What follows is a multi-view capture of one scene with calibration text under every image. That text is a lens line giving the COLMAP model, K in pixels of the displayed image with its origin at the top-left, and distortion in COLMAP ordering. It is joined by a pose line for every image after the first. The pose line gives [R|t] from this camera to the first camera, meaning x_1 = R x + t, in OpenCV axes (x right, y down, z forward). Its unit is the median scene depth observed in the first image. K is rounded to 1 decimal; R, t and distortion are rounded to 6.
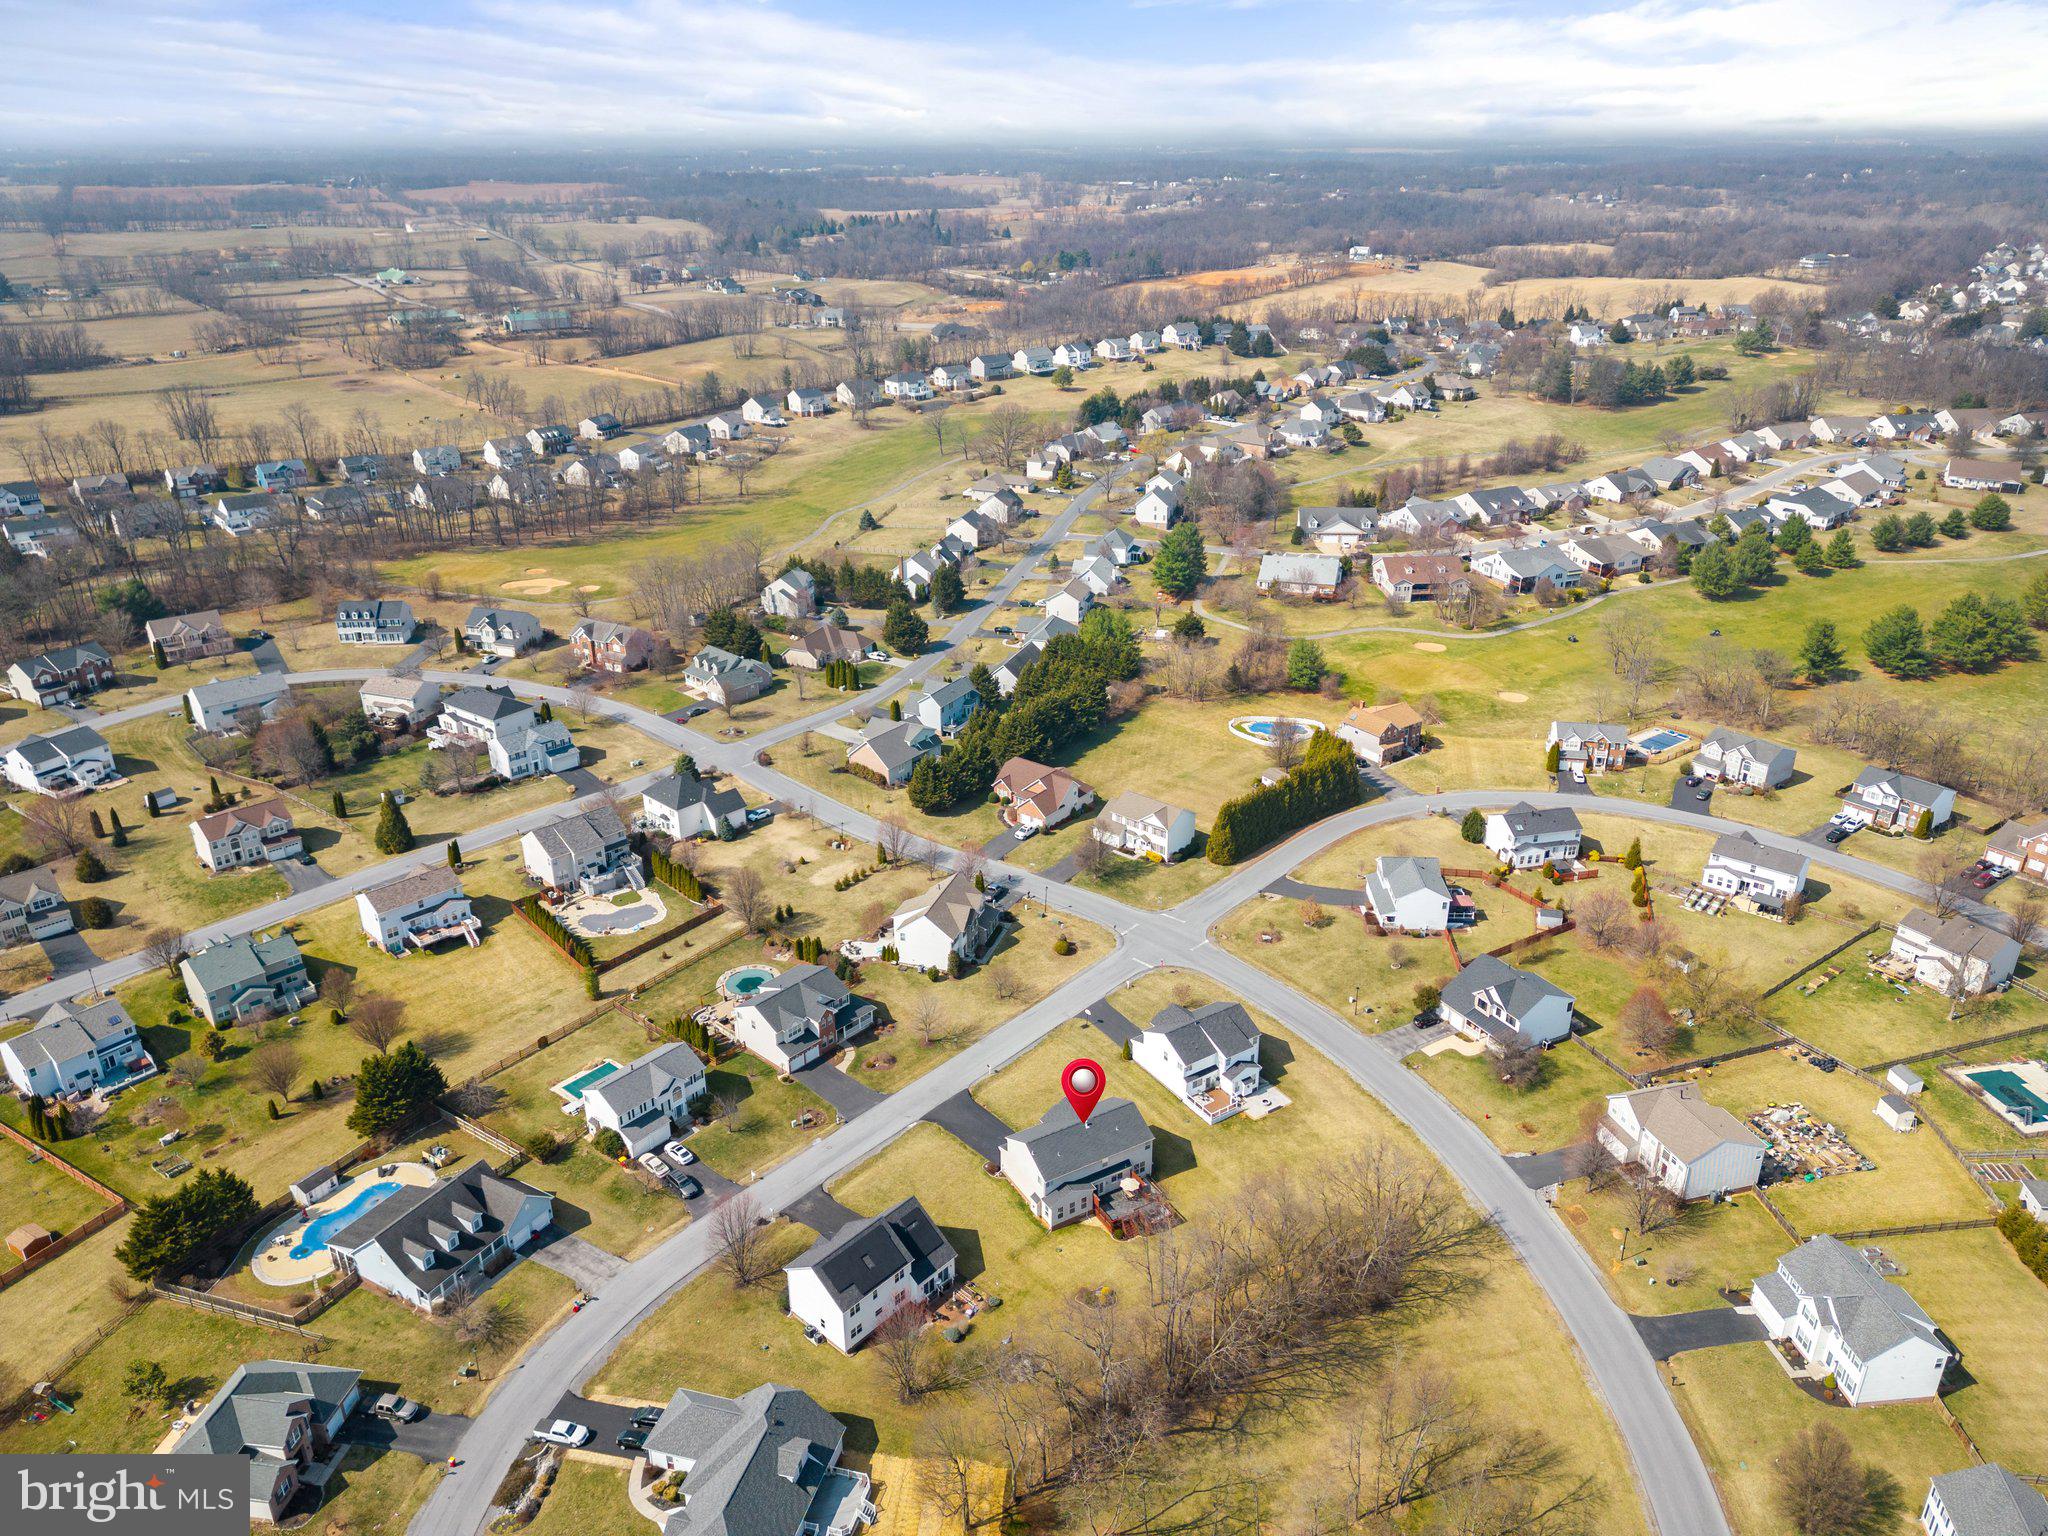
lens RADIAL K [[1436.4, 0, 1029.3], [0, 1436.4, 760.5], [0, 0, 1]] dist [0.075364, -0.068254]
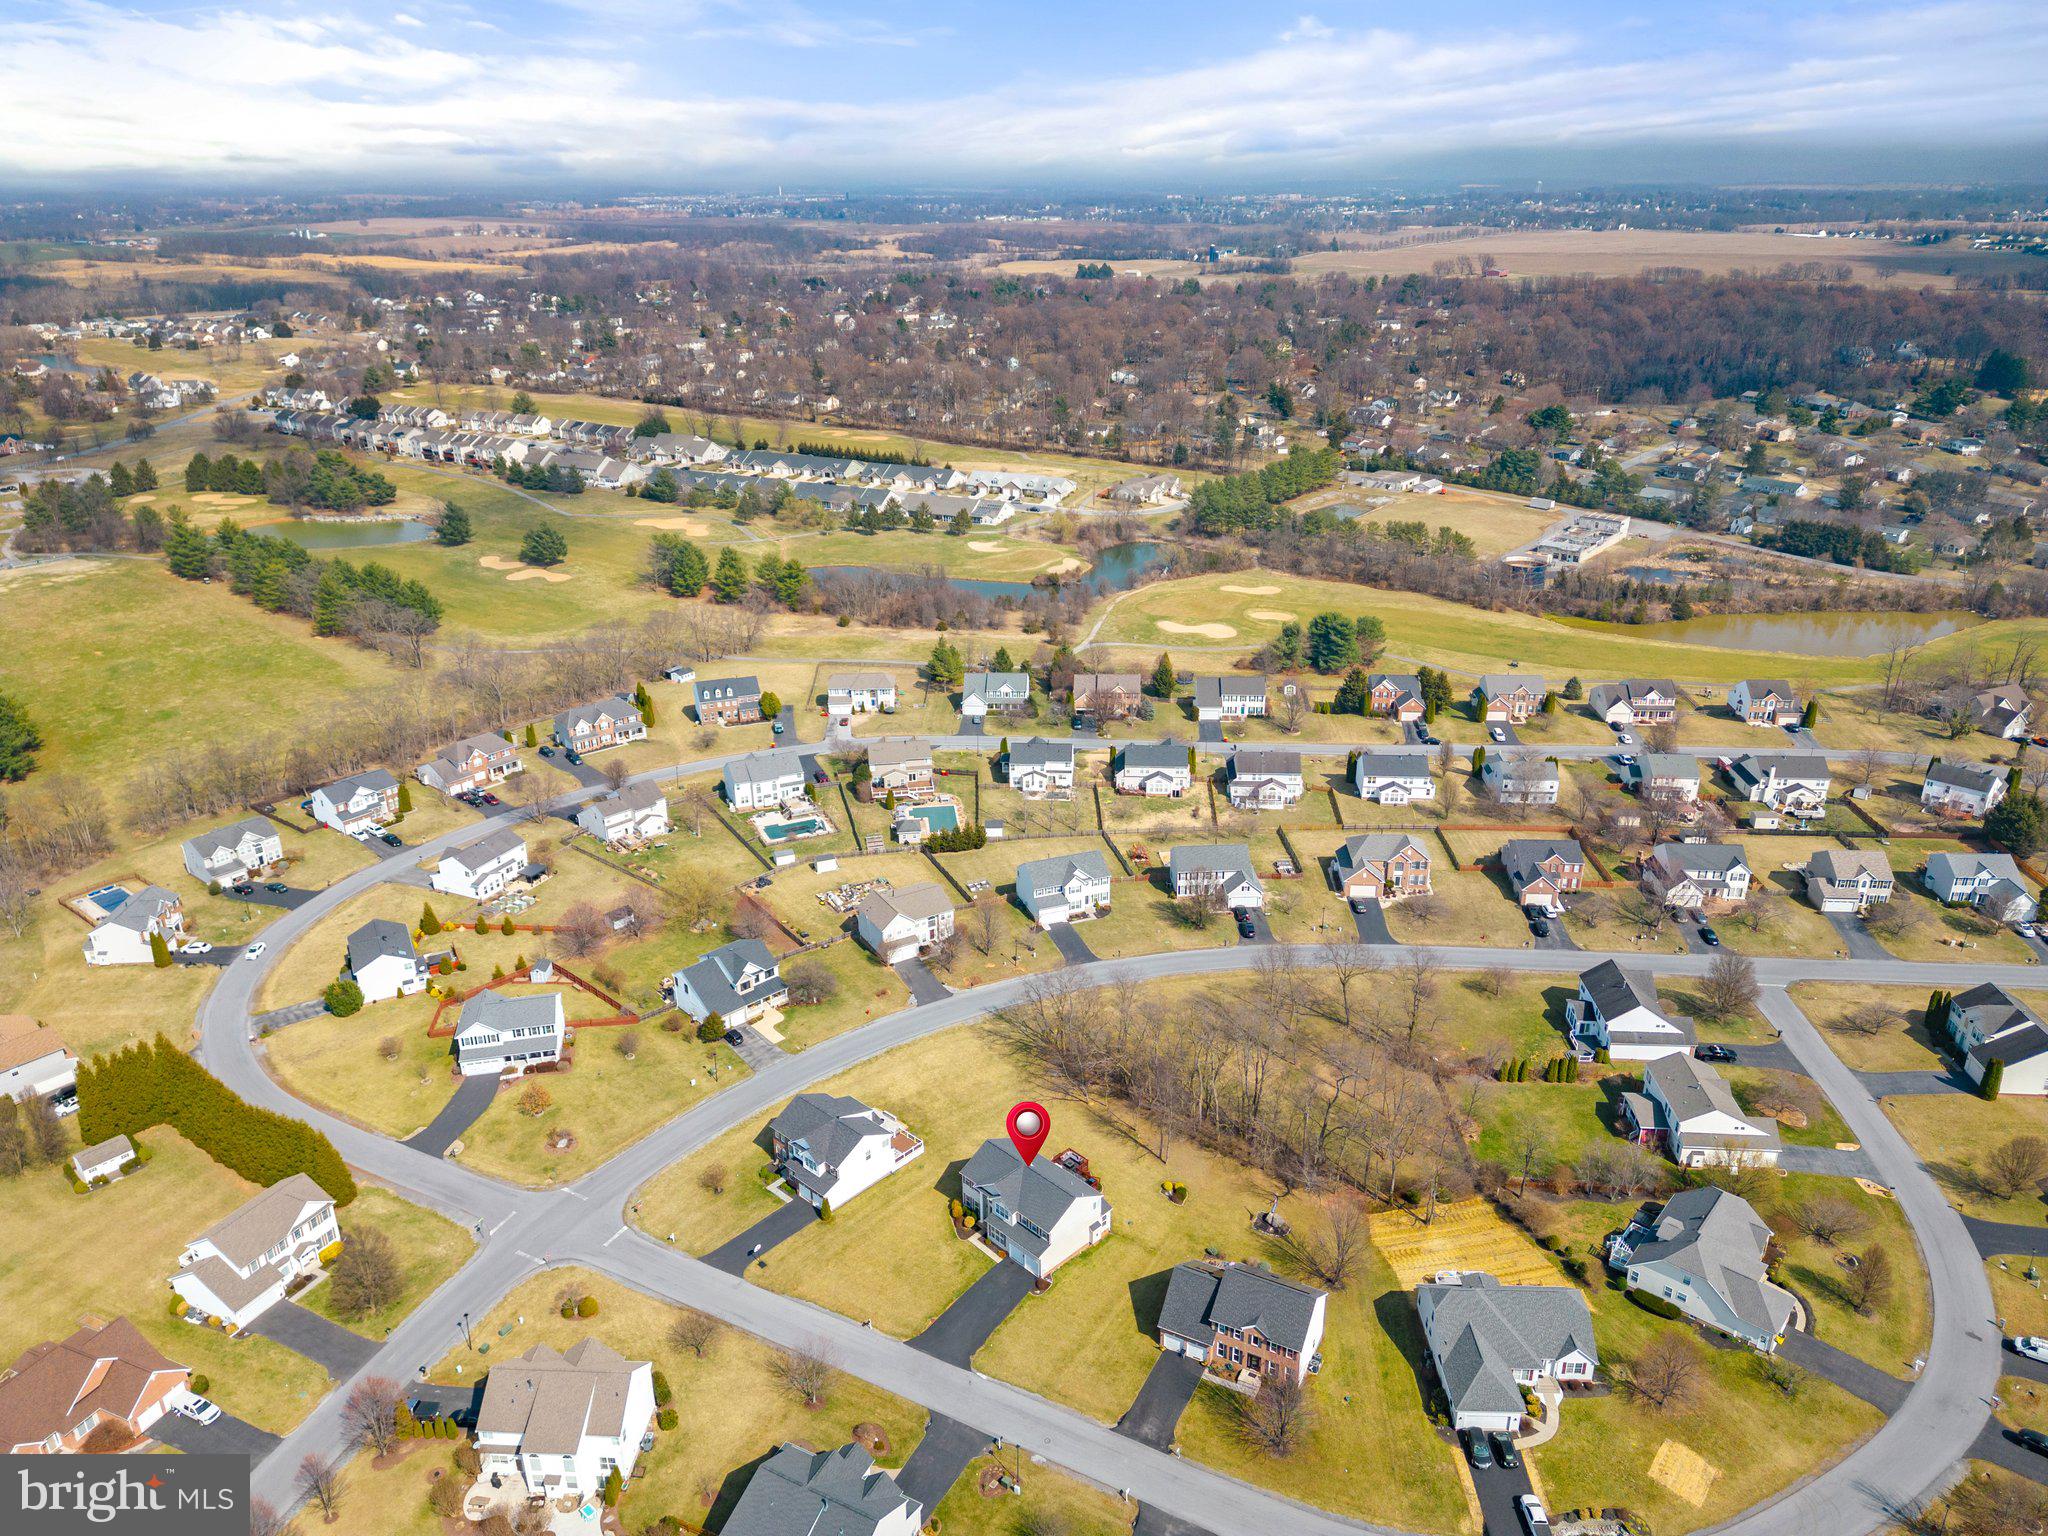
lens RADIAL K [[1436.4, 0, 1027.1], [0, 1436.4, 766.6], [0, 0, 1]] dist [0.075364, -0.068254]
pose [[-0.241703, -0.372289, 0.896092, -0.548500], [0.401861, 0.802153, 0.441655, -0.302763], [-0.883226, 0.466854, -0.044275, 0.656776]]
